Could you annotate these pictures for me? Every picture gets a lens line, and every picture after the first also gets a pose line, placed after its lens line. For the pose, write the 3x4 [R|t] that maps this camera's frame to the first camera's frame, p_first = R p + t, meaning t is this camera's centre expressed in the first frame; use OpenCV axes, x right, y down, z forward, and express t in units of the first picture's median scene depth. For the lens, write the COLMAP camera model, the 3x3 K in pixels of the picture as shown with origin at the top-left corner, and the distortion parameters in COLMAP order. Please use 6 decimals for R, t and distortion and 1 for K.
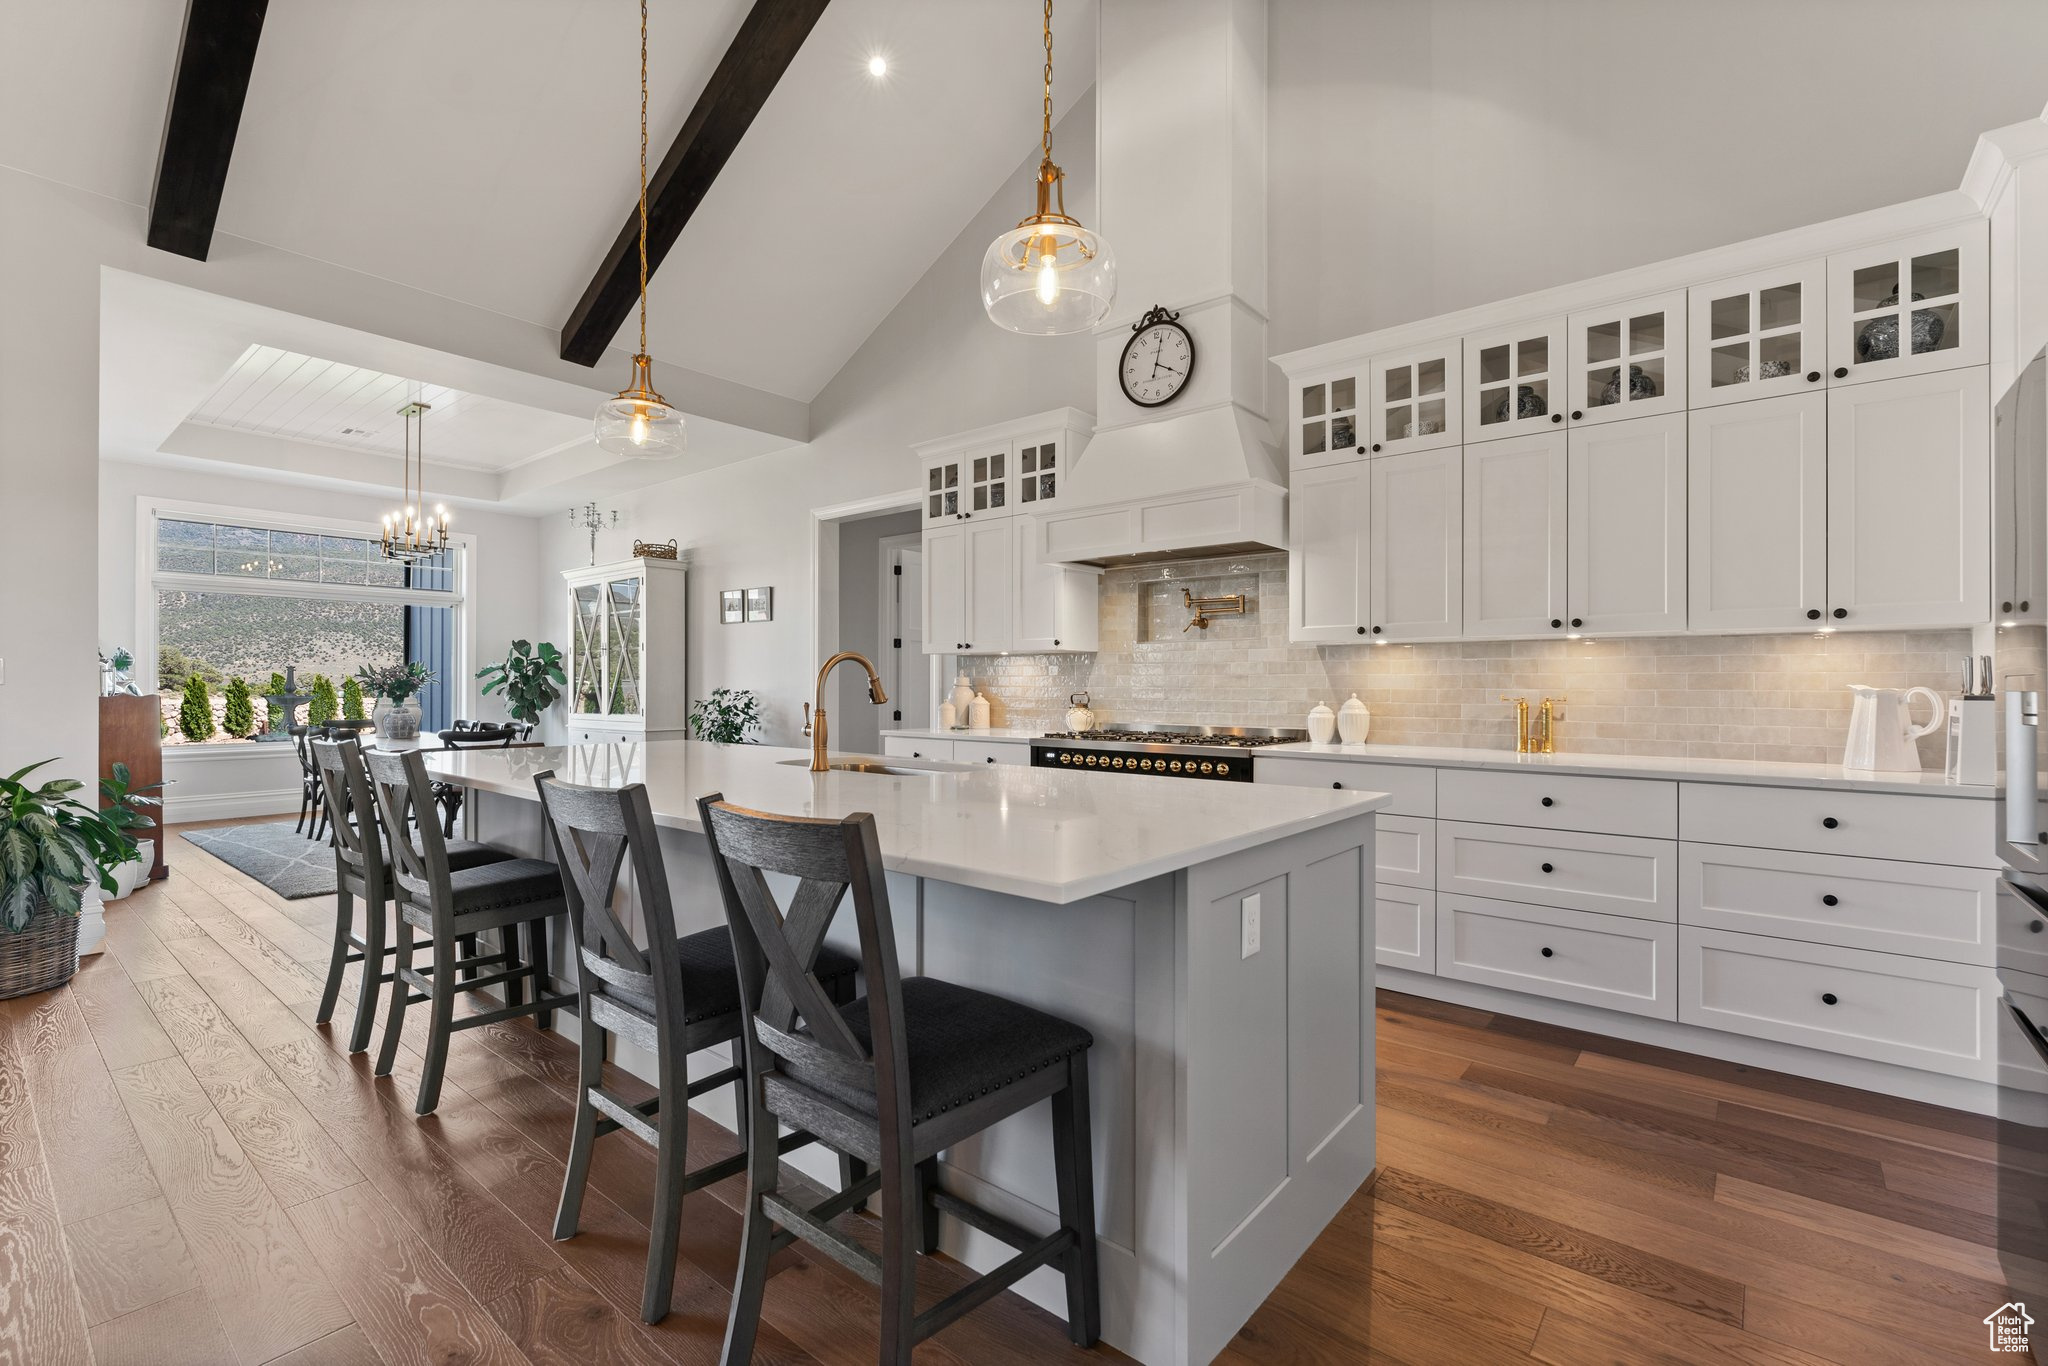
lens RADIAL K [[901.3, 0, 1023.9], [0, 901.3, 671.1], [0, 0, 1]] dist [-0.000032, -0.000028]
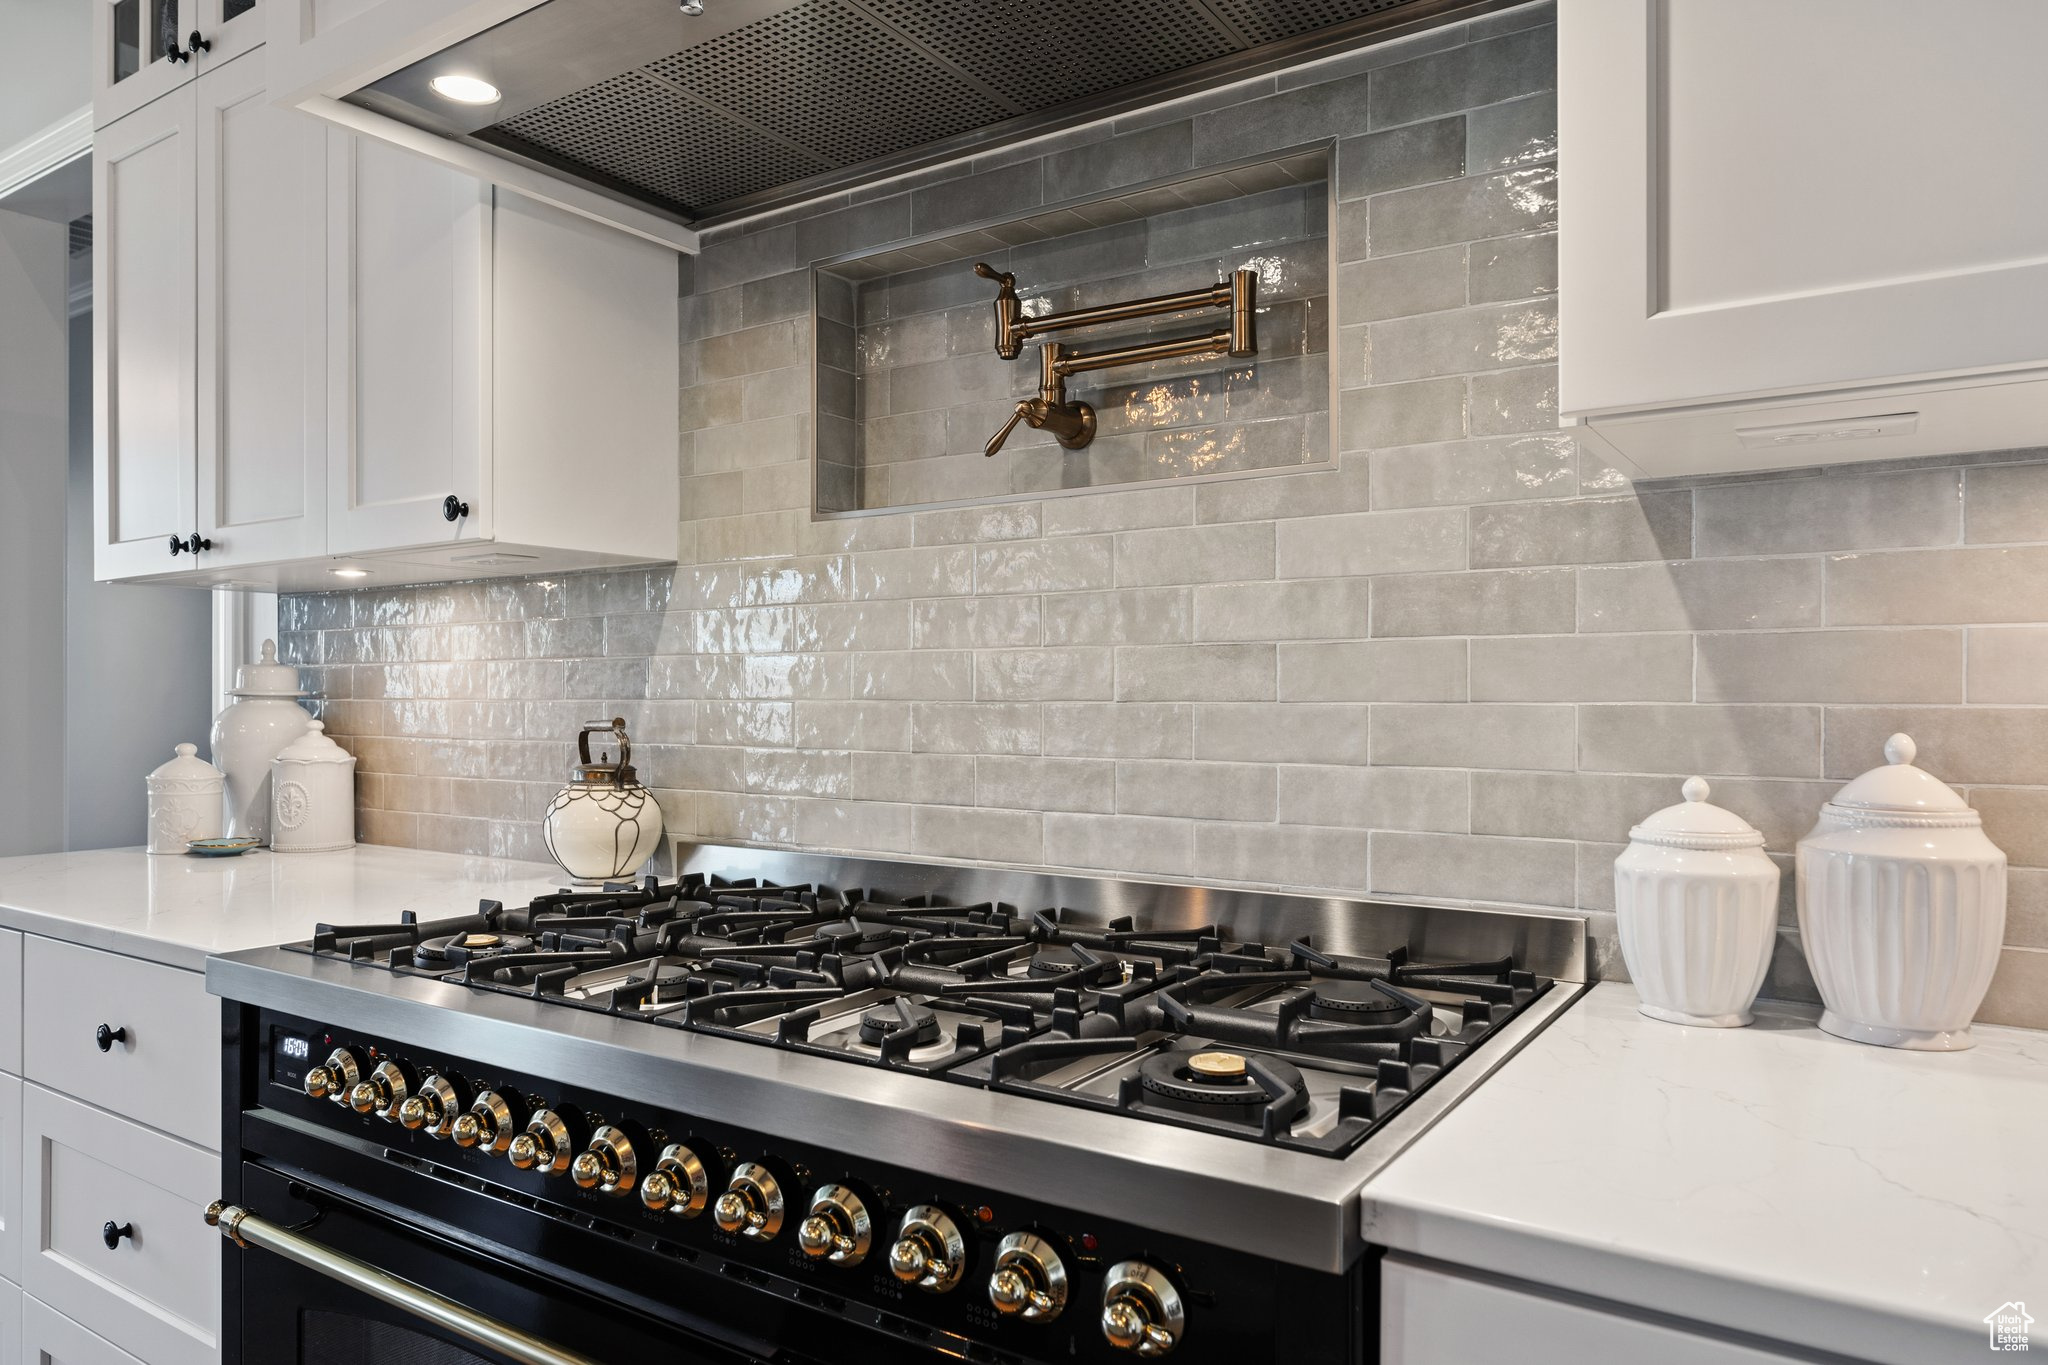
lens RADIAL K [[1328.9, 0, 1022.0], [0, 1328.9, 681.5], [0, 0, 1]] dist [0.001057, 0.000093]
pose [[0.994803, 0.002769, 0.101778, 0.157136], [-0.002796, 0.999996, 0.000119, 0.013387], [-0.101777, -0.000403, 0.994807, 0.690184]]
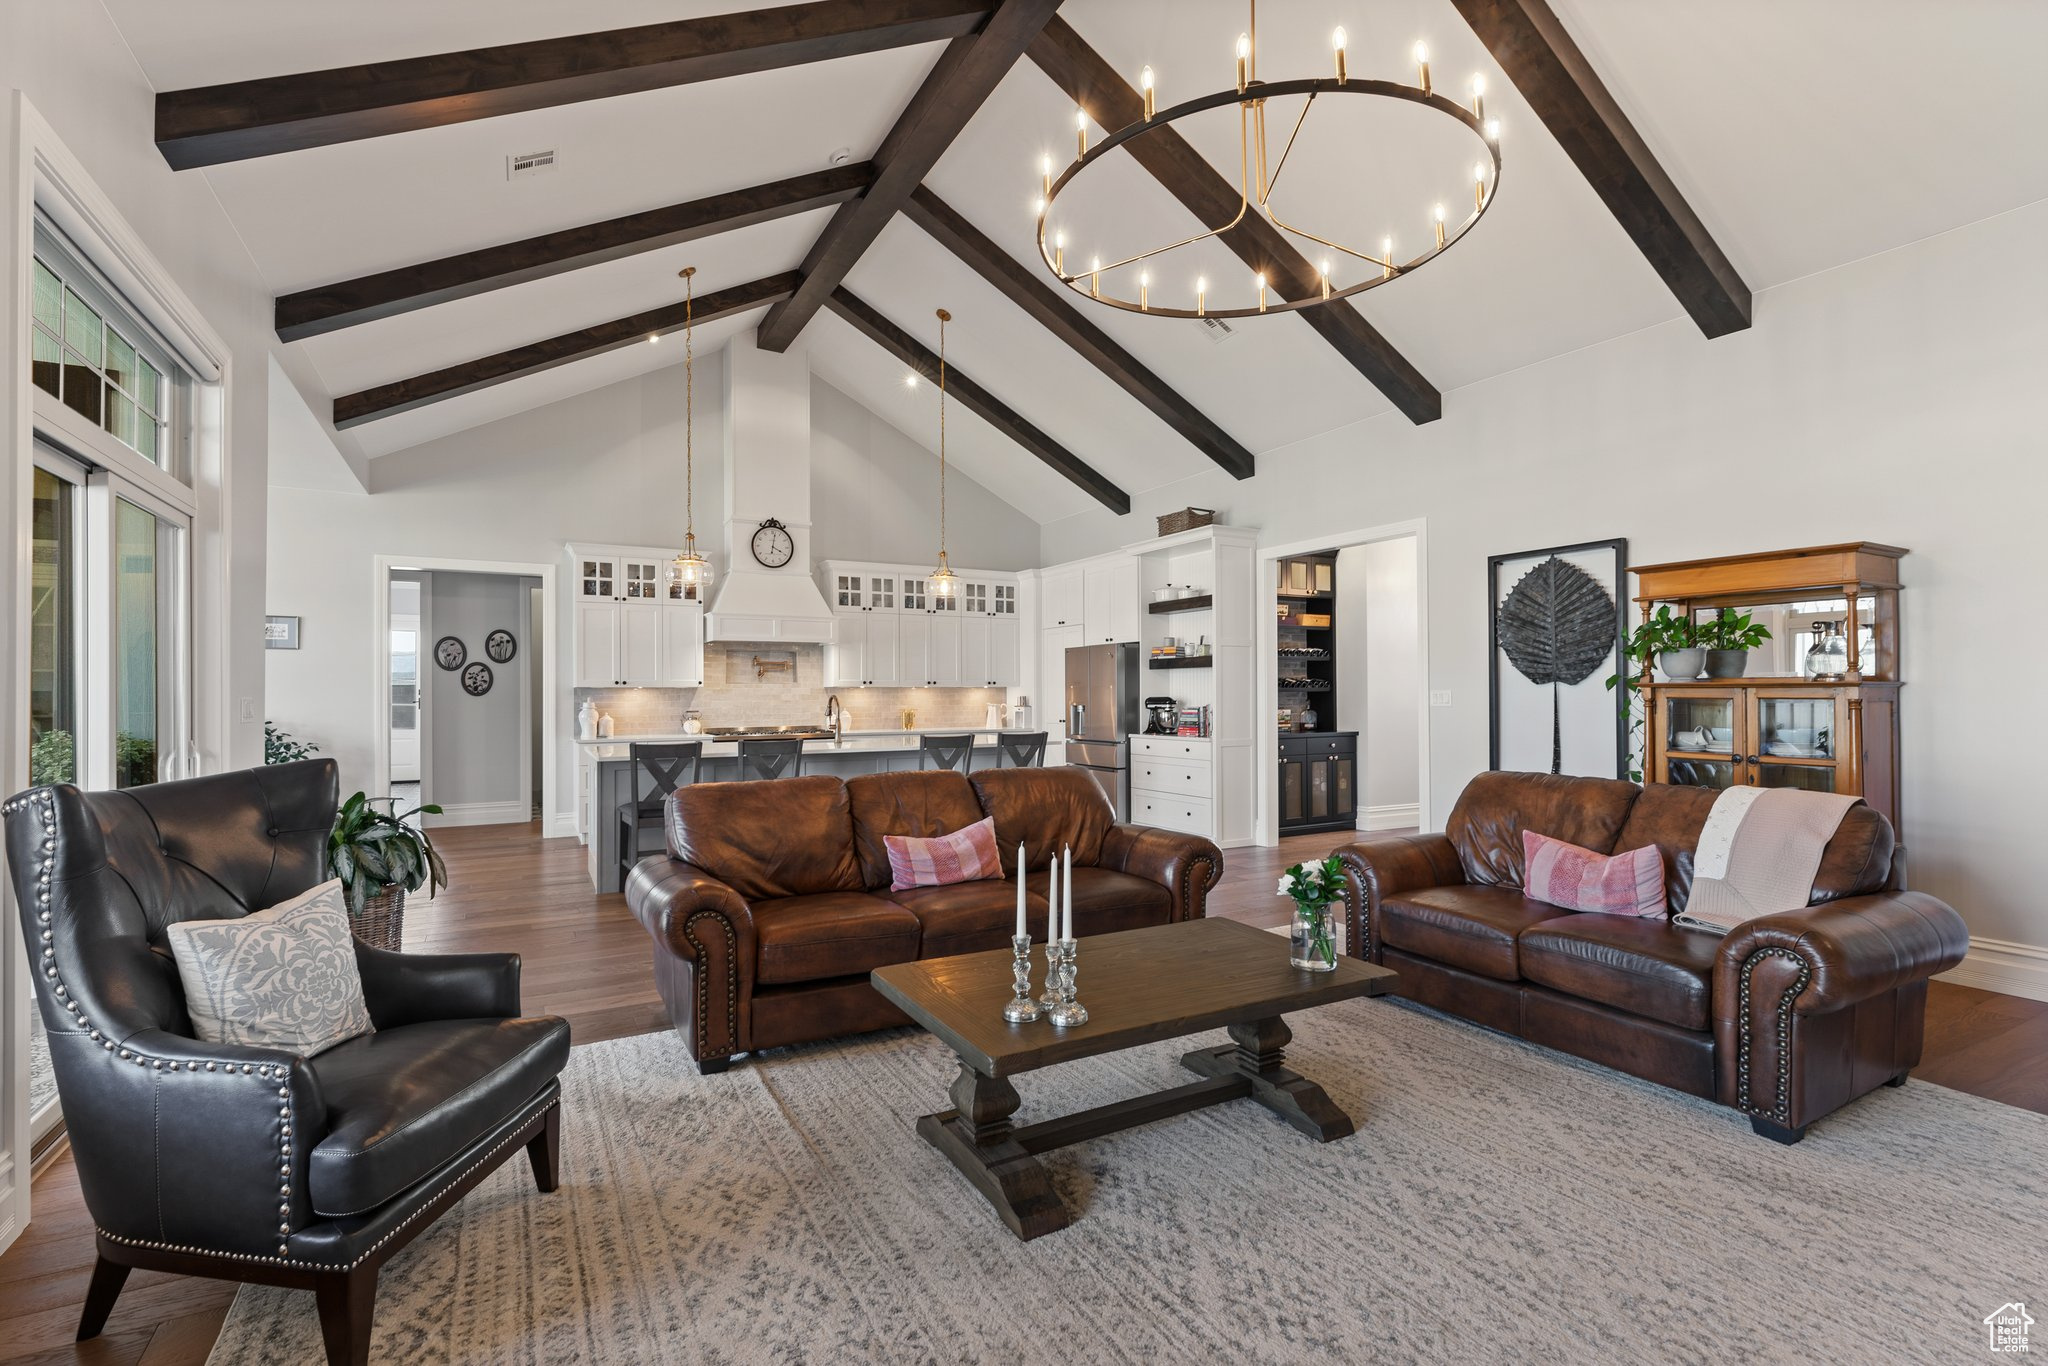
lens RADIAL K [[953.8, 0, 1022.2], [0, 953.8, 689.8], [0, 0, 1]] dist [-0.003937, -0.000522]
pose [[0.351878, 0.007224, 0.936018, -1.597663], [-0.000059, 0.999970, -0.007695, -0.003883], [-0.936046, 0.002652, 0.351868, -0.263667]]
